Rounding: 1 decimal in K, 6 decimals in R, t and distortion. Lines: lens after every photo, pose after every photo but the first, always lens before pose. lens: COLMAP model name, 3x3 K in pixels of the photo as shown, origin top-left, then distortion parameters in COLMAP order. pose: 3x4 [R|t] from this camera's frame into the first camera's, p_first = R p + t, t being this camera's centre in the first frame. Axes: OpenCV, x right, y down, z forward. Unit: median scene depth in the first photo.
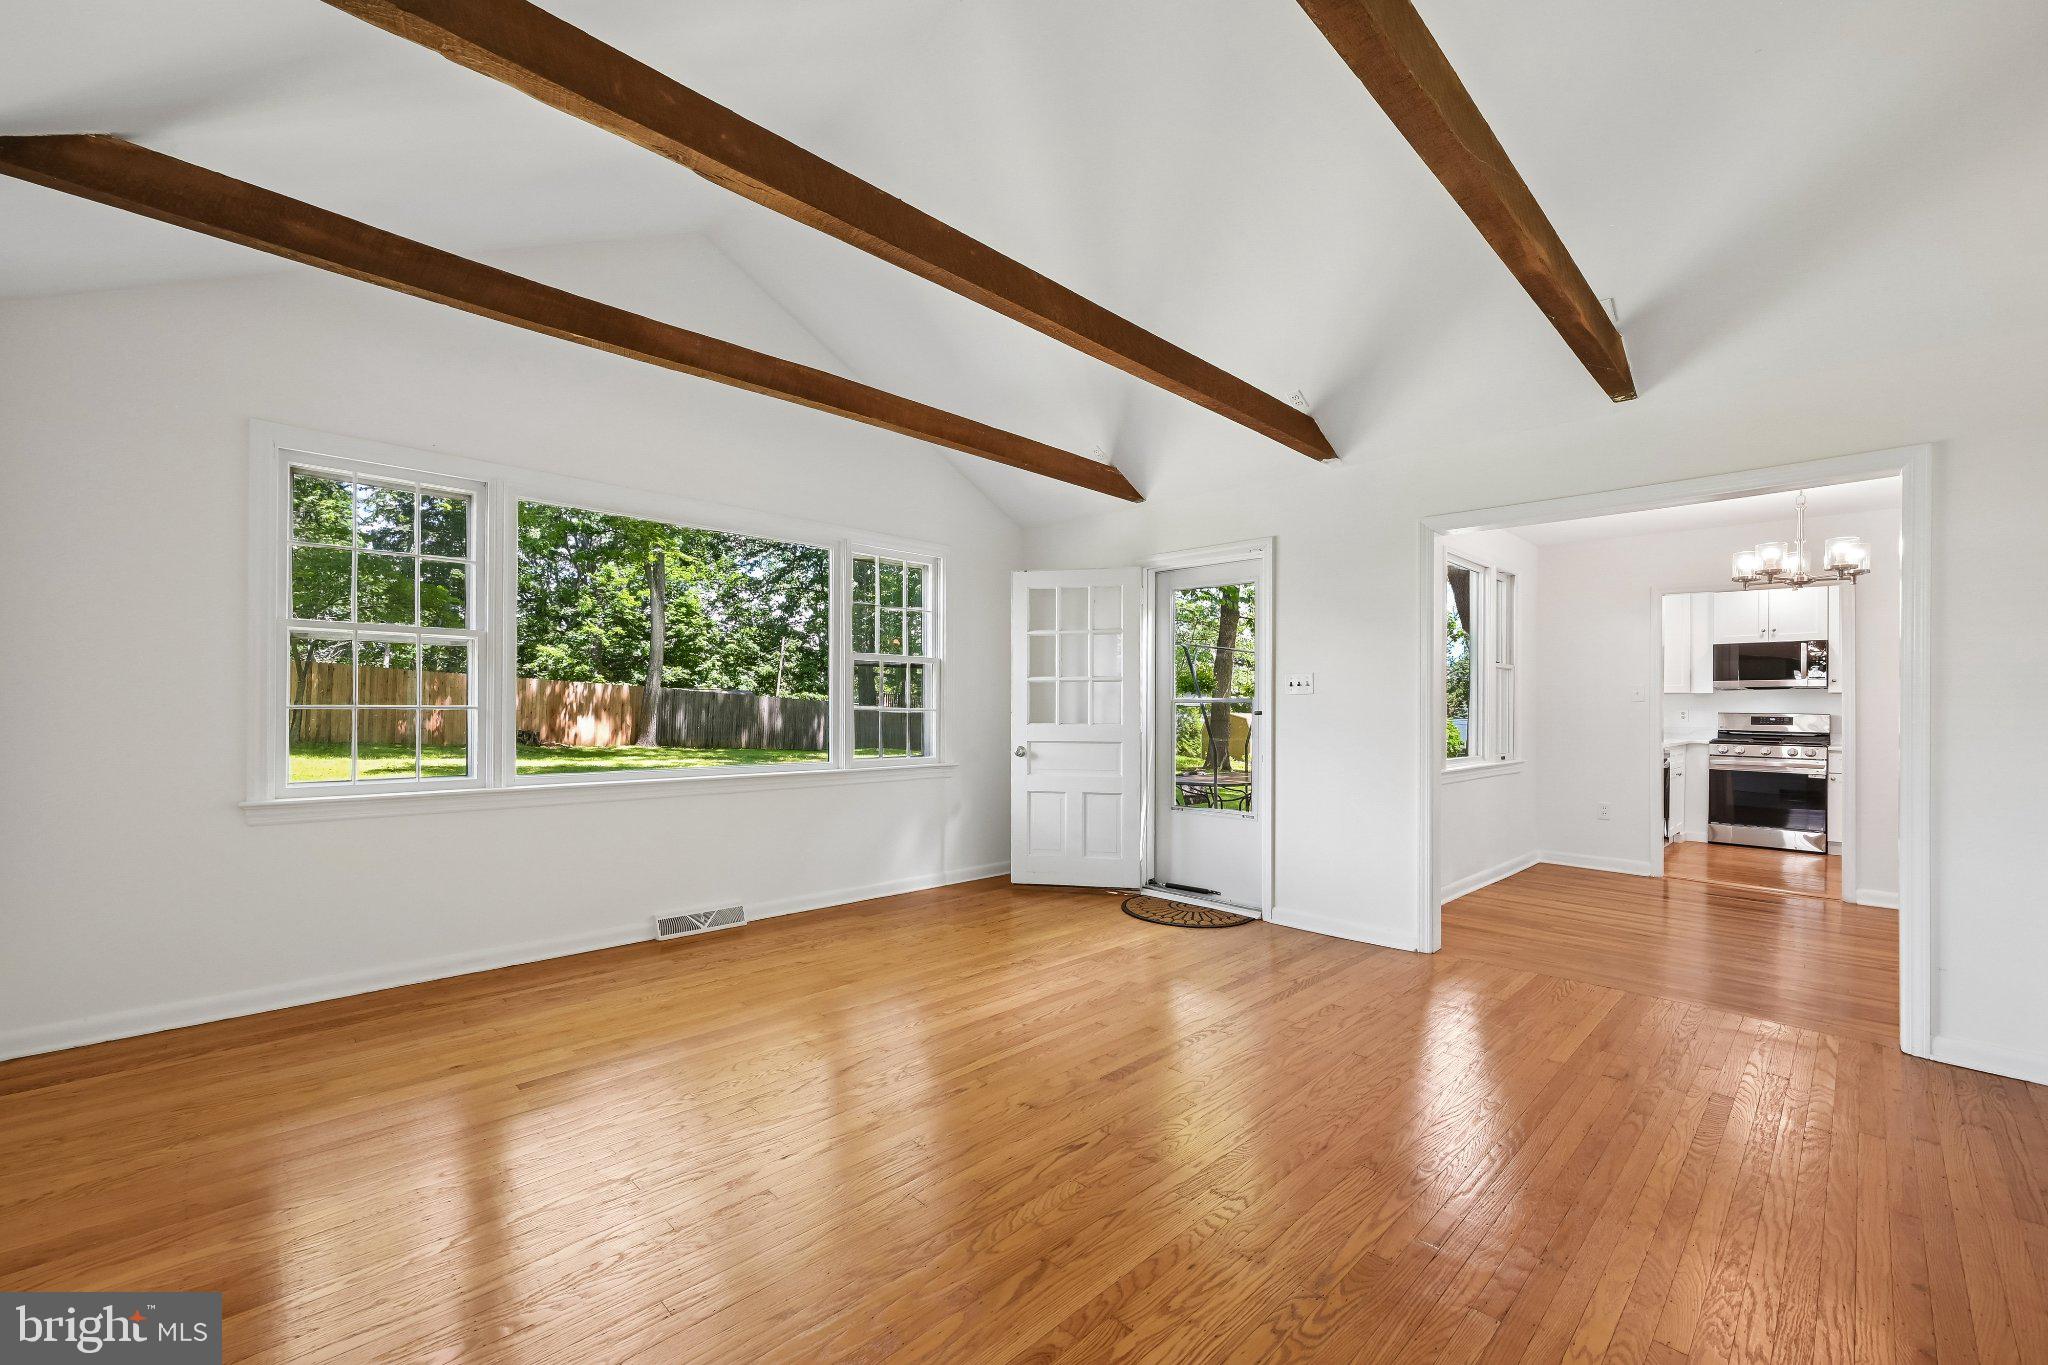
lens RADIAL K [[818.7, 0, 1029.3], [0, 818.7, 710.5], [0, 0, 1]] dist [0.002270, -0.001670]
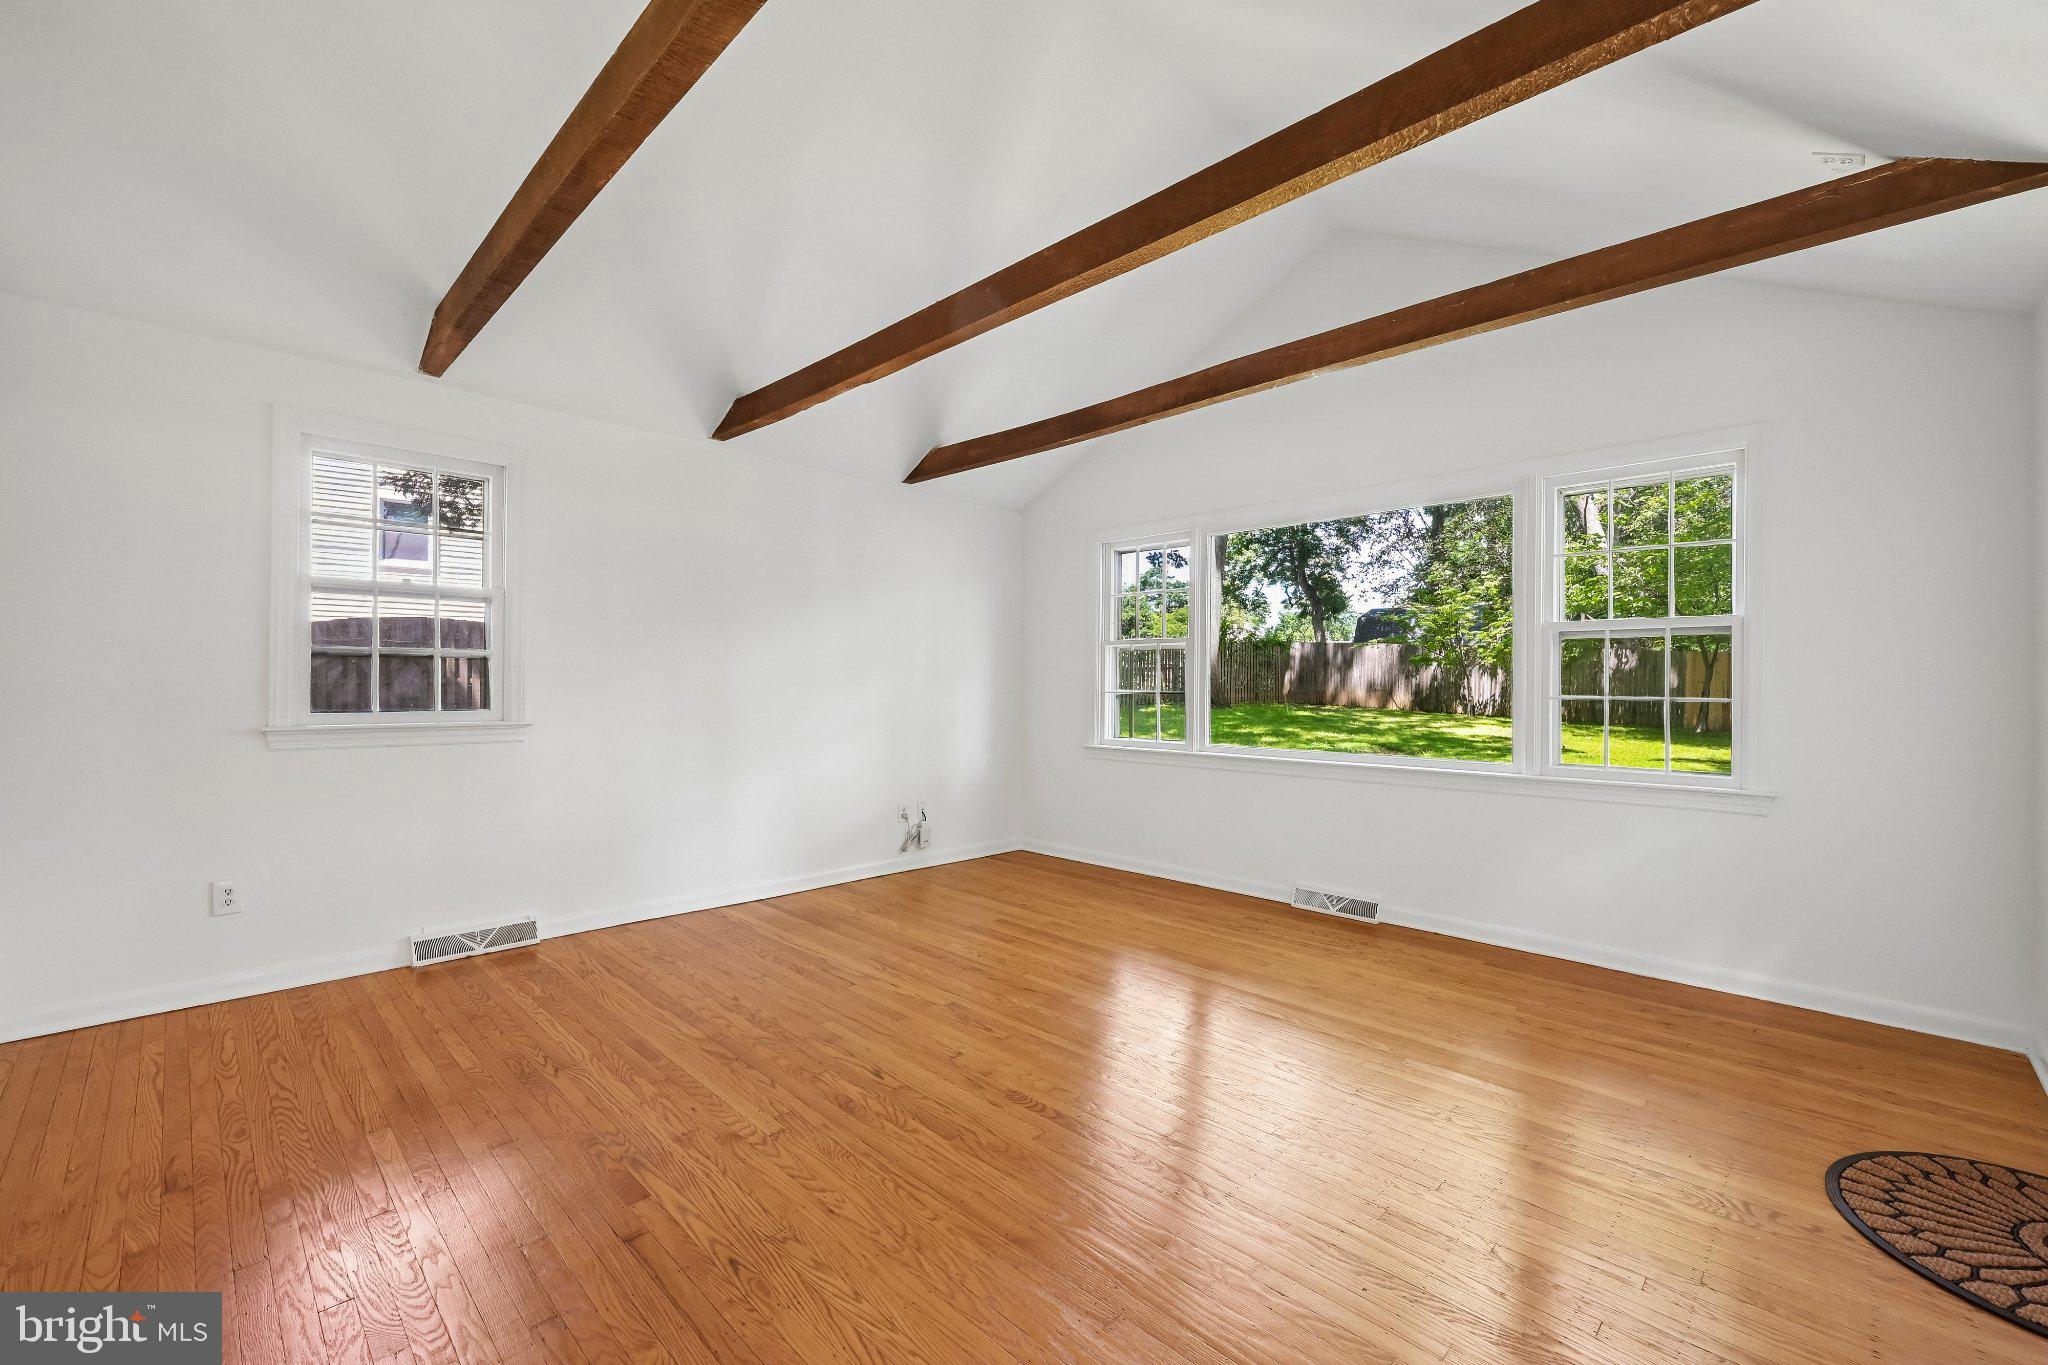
lens RADIAL K [[818.7, 0, 1033.7], [0, 818.7, 687.1], [0, 0, 1]] dist [0.002270, -0.001670]
pose [[0.040866, -0.009872, -0.999116, 0.677060], [-0.011268, 0.999883, -0.010340, 0.002561], [0.999101, 0.011681, 0.040750, 0.651683]]
